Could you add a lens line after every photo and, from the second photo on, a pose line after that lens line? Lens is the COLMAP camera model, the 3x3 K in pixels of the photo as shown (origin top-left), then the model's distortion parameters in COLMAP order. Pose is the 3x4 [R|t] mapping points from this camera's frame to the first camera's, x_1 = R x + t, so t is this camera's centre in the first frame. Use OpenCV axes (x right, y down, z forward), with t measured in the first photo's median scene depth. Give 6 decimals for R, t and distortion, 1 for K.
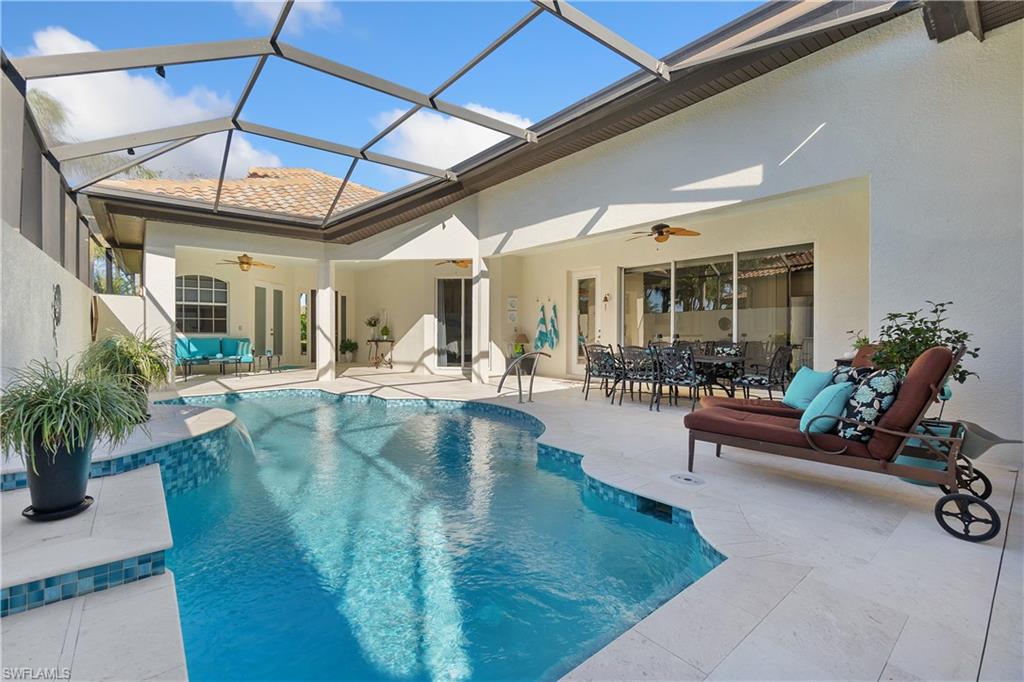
lens RADIAL K [[444.5, 0, 502.0], [0, 444.5, 337.0], [0, 0, 1]] dist [-0.003649, 0.000755]
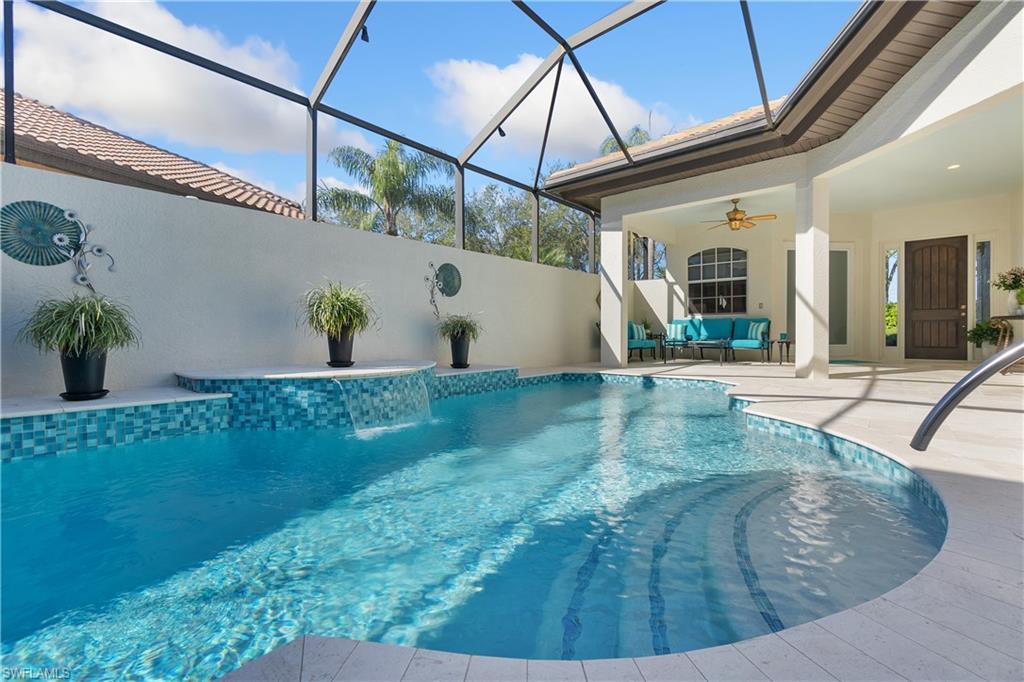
lens RADIAL K [[444.5, 0, 509.2], [0, 444.5, 336.1], [0, 0, 1]] dist [-0.003649, 0.000755]
pose [[0.157399, 0.004348, -0.987526, 0.182172], [-0.013149, 0.999911, 0.002307, 0.056807], [0.987448, 0.012622, 0.157442, 0.656649]]
